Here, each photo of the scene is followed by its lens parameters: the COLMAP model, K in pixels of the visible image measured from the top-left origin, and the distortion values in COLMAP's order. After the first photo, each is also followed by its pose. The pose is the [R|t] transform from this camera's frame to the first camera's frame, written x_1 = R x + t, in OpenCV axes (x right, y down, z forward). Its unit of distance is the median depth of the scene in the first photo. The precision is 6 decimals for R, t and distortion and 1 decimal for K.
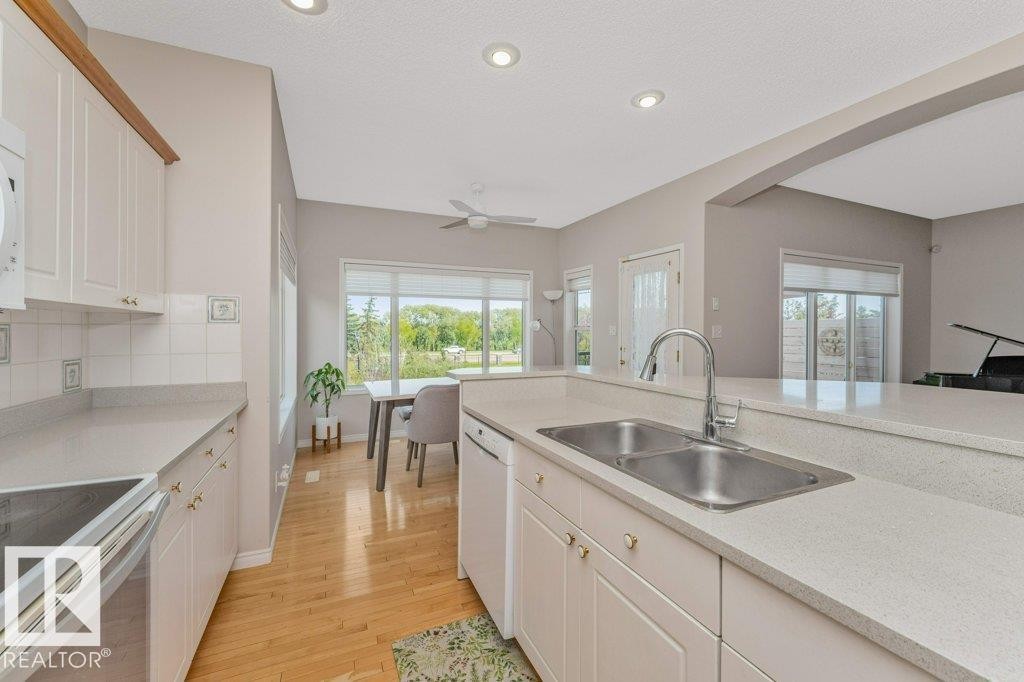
lens RADIAL K [[448.4, 0, 512.0], [0, 448.4, 341.0], [0, 0, 1]] dist [0.000495, 0.000061]
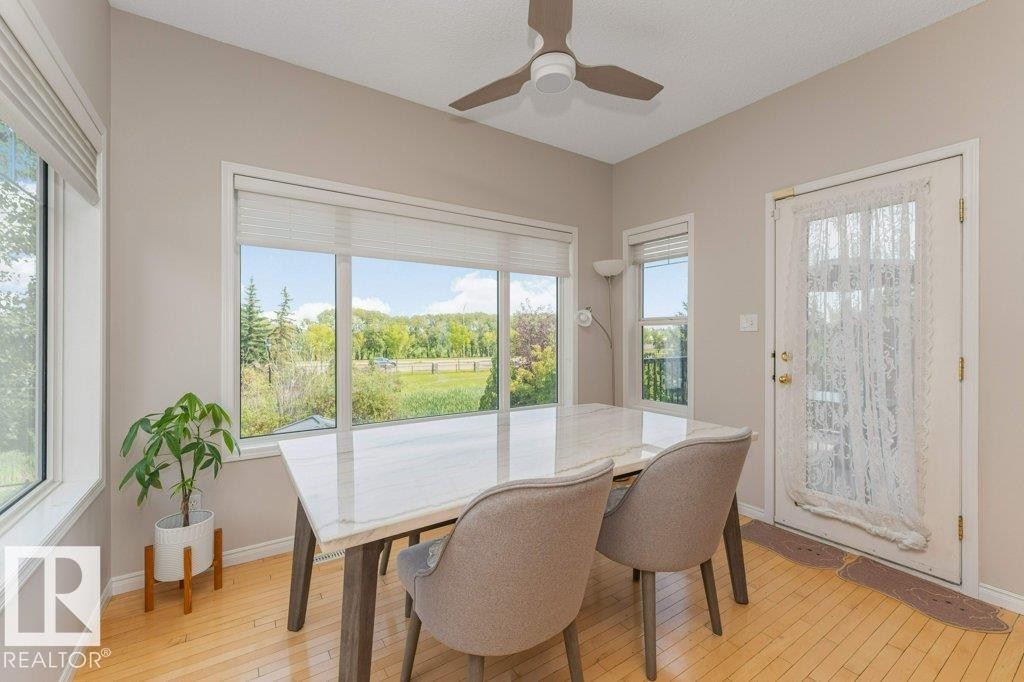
lens RADIAL K [[448.4, 0, 512.0], [0, 448.4, 341.0], [0, 0, 1]] dist [0.000495, 0.000061]
pose [[0.986419, -0.002612, 0.164230, -0.168269], [0.005279, 0.999861, -0.015805, 0.006622], [-0.164166, 0.016458, 0.986295, 0.500803]]
